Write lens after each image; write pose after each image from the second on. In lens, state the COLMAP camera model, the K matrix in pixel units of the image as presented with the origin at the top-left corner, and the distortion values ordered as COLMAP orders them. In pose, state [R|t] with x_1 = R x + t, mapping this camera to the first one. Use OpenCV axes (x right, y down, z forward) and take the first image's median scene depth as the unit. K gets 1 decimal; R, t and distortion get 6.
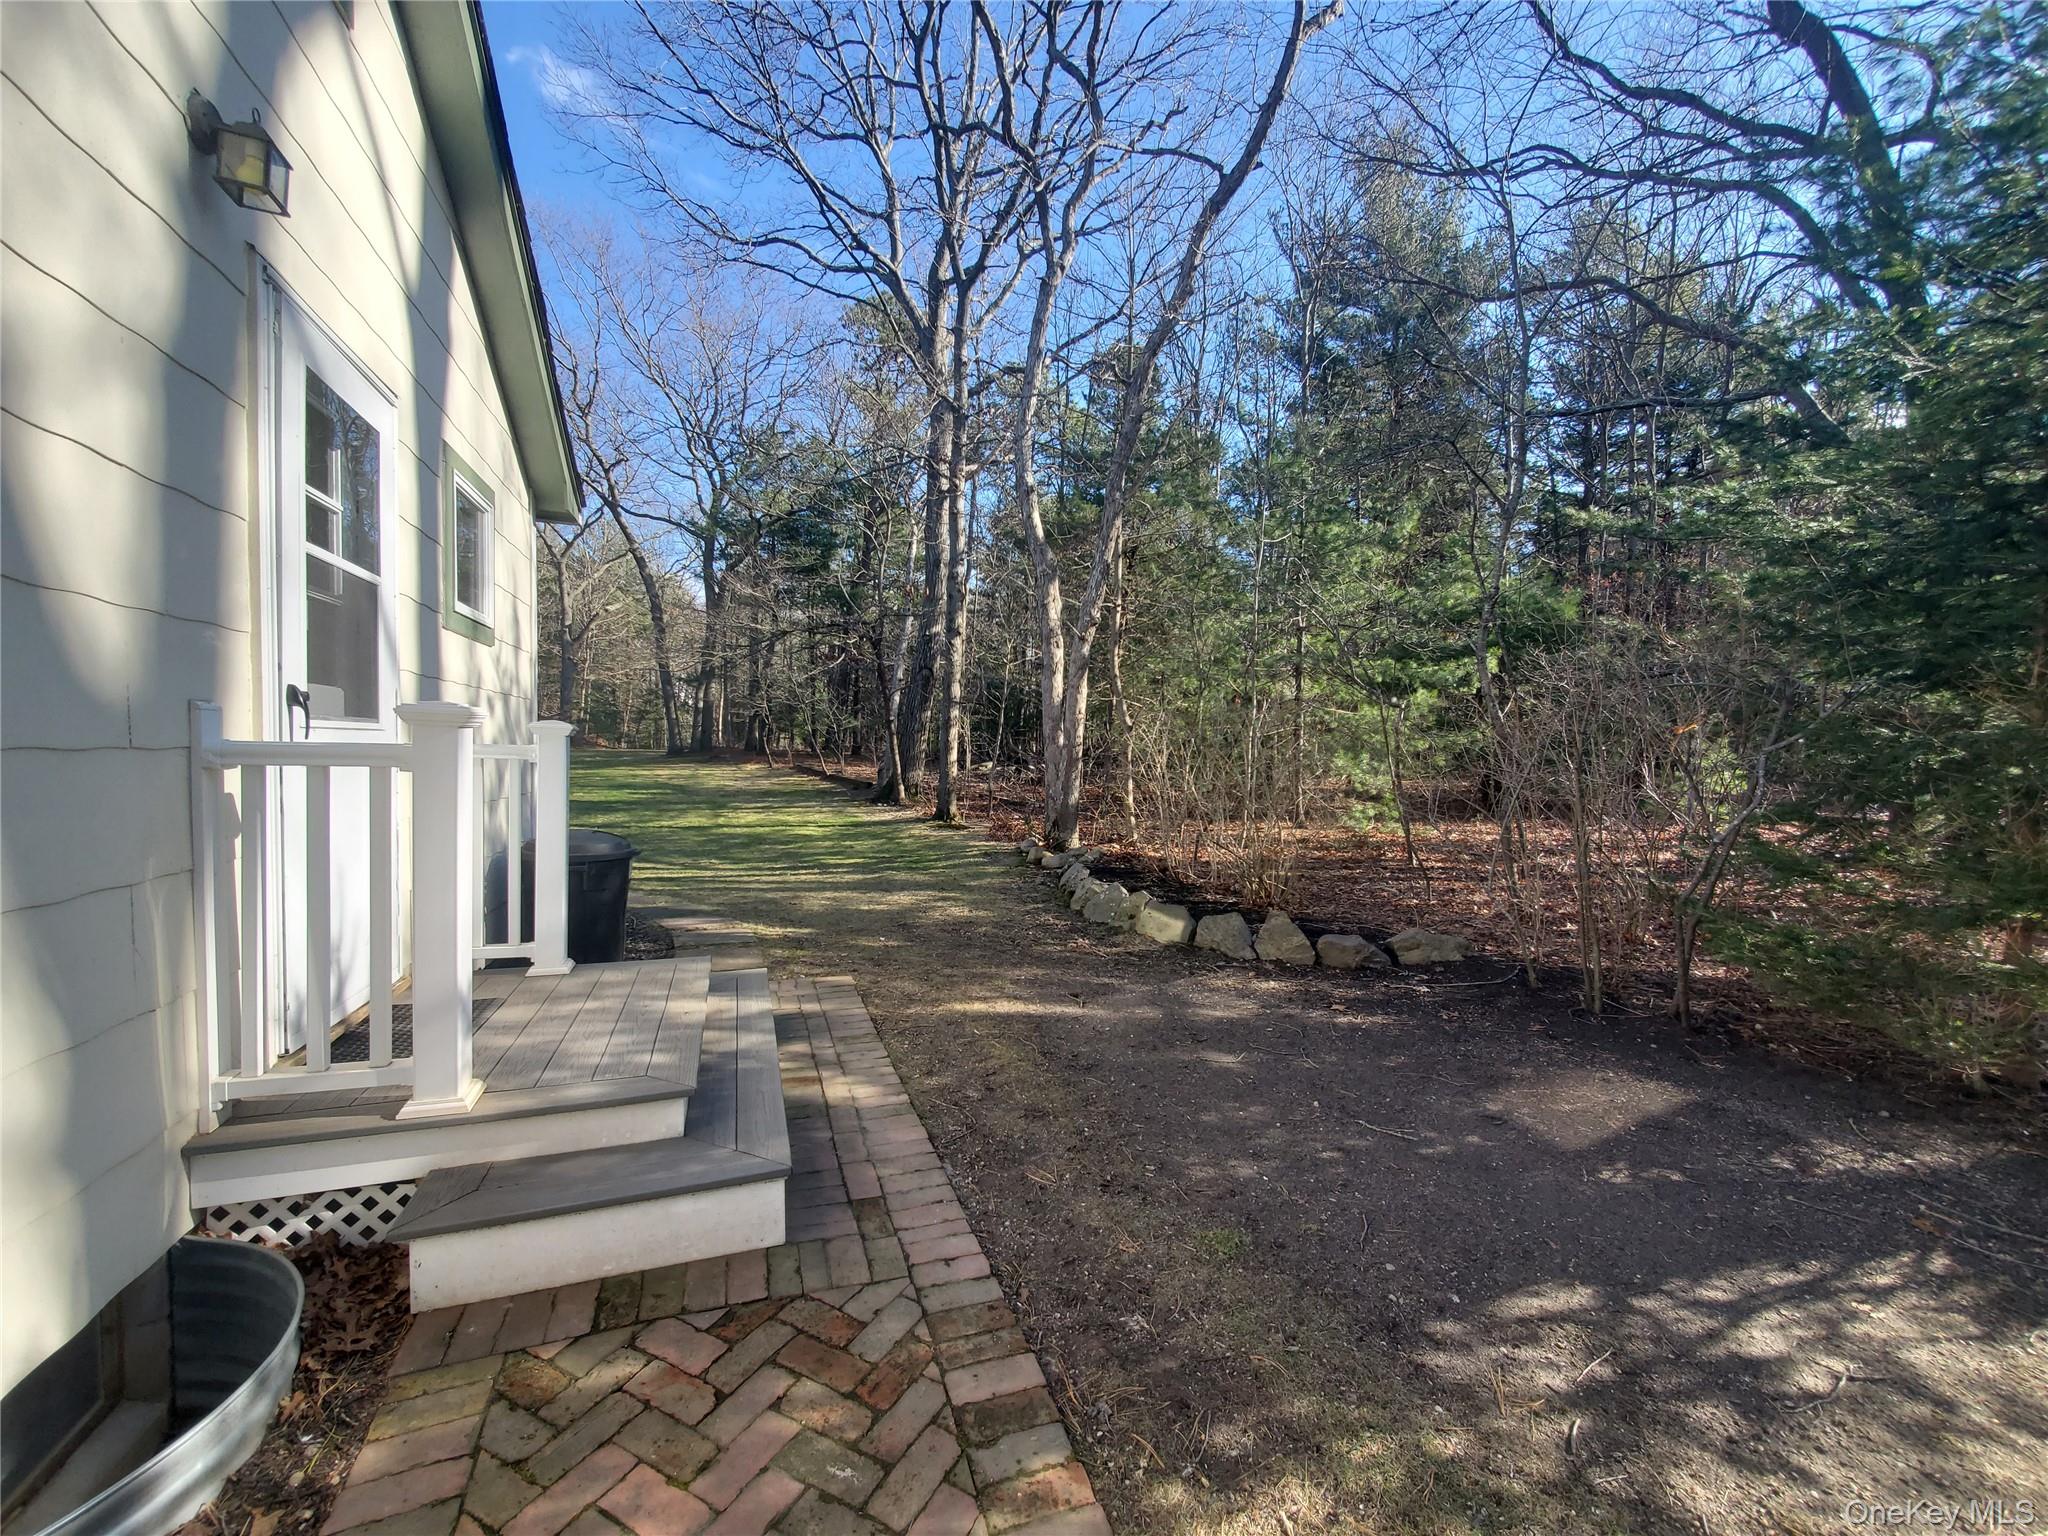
lens RADIAL K [[801.6, 0, 1033.9], [0, 801.6, 797.7], [0, 0, 1]] dist [-0.000901, 0.000156]
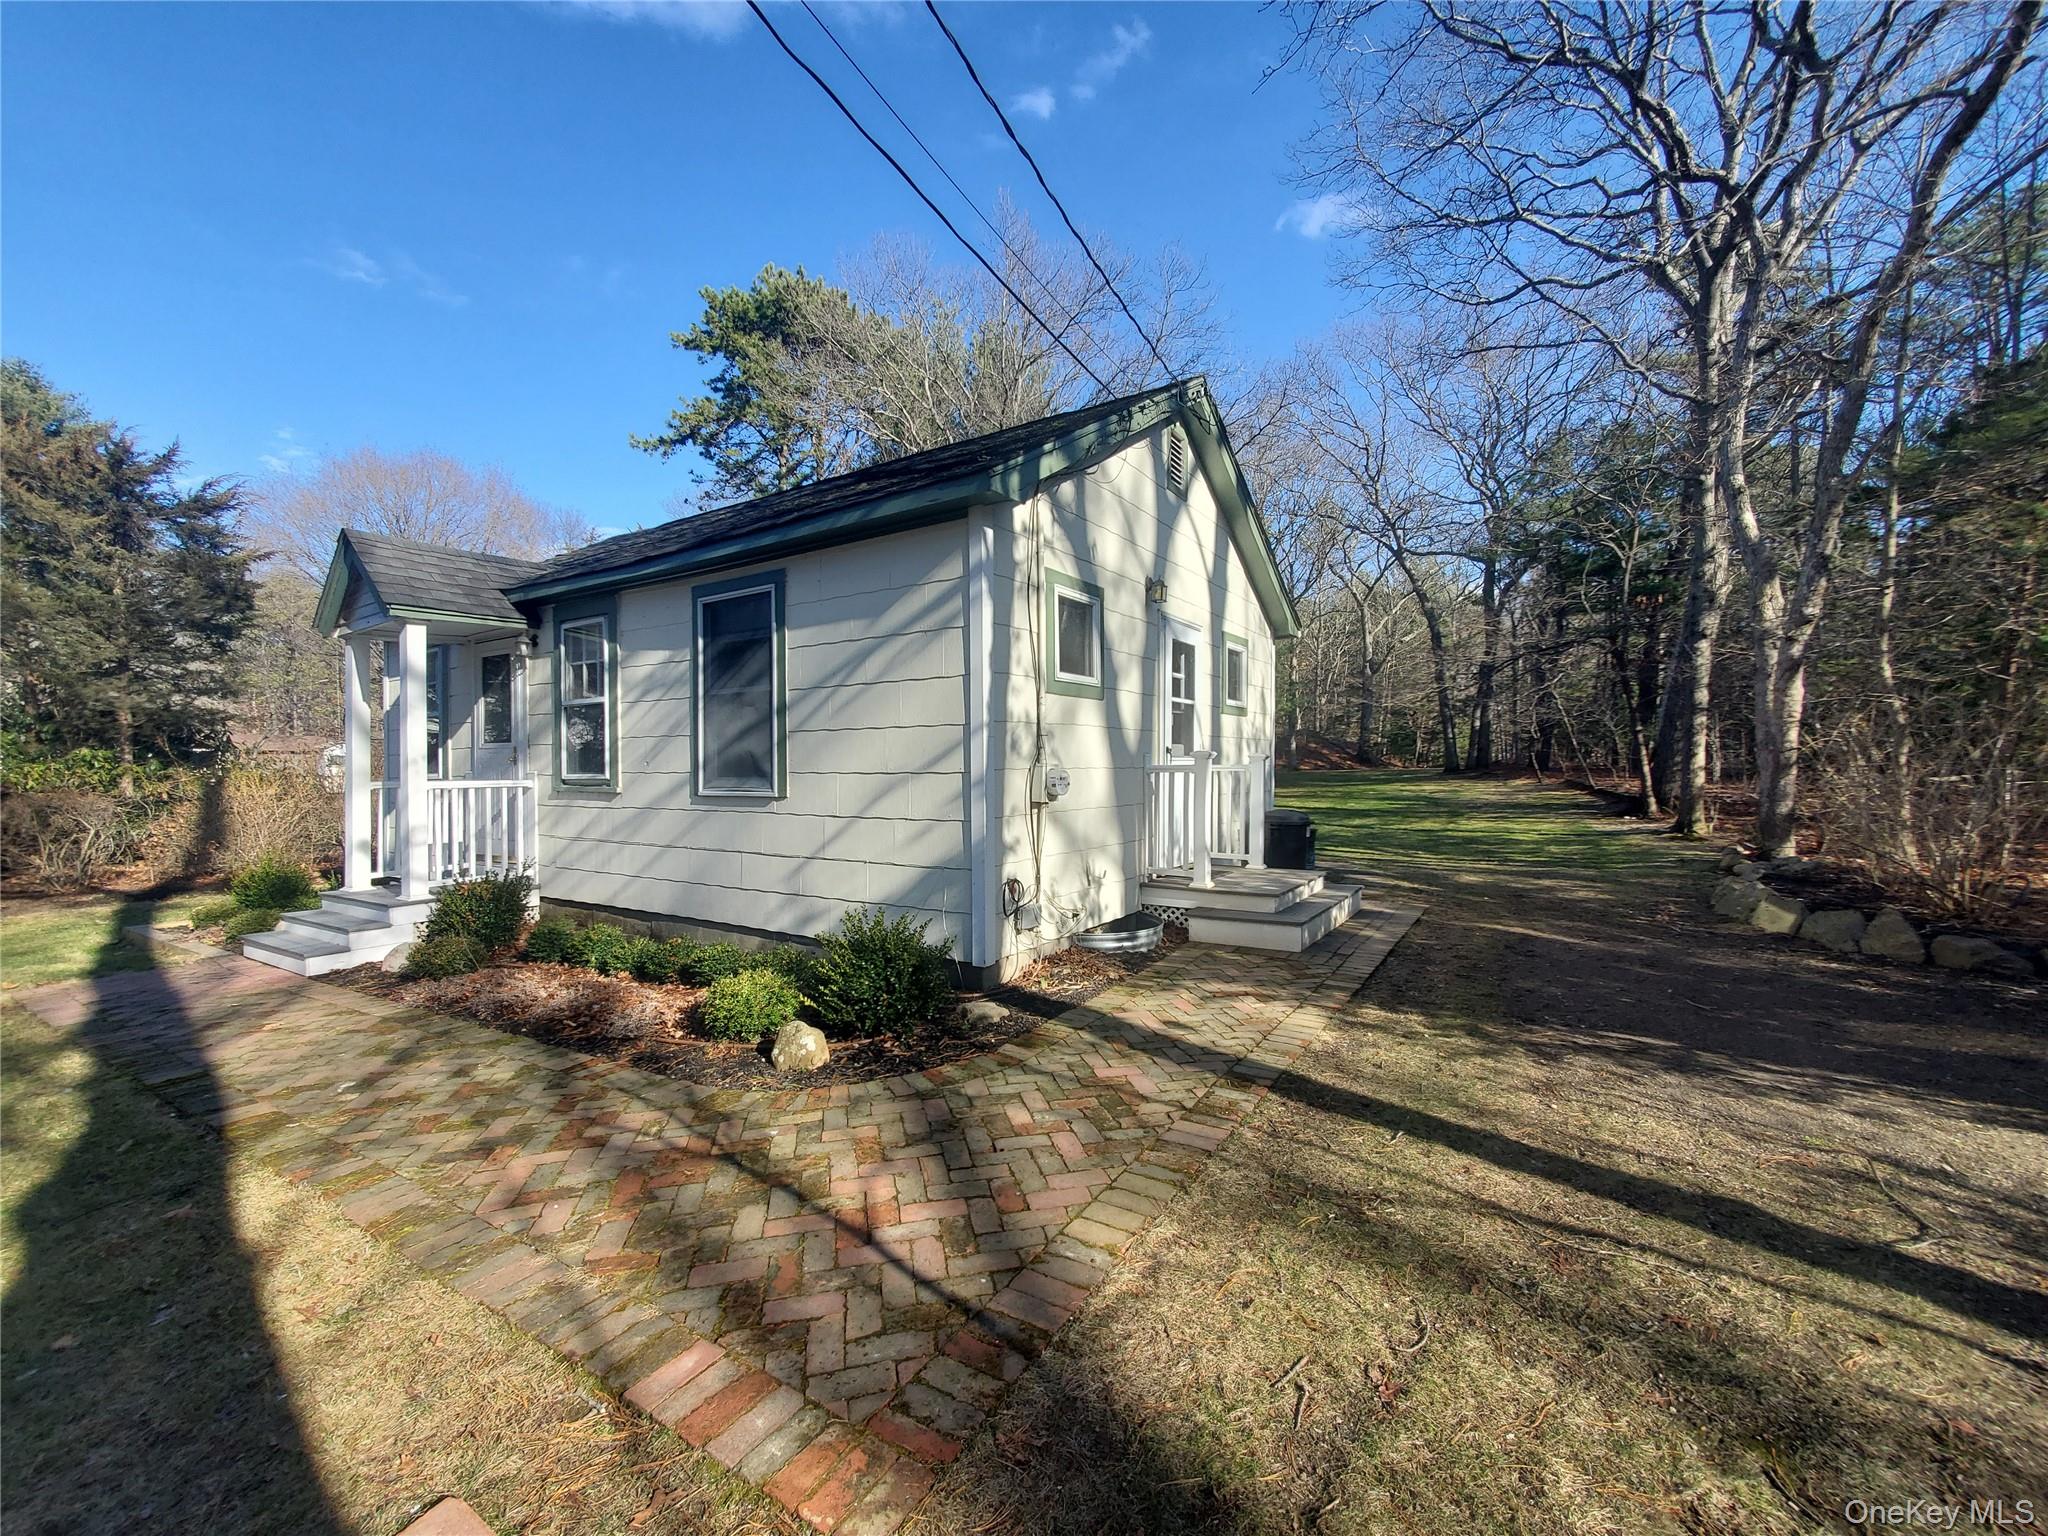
lens RADIAL K [[811.8, 0, 1039.1], [0, 811.8, 786.7], [0, 0, 1]] dist [-0.000468, 0.000087]
pose [[0.601344, -0.007849, -0.798952, 0.796755], [-0.022867, 0.999373, -0.027029, 0.067943], [0.798663, 0.034523, 0.600787, -0.793383]]
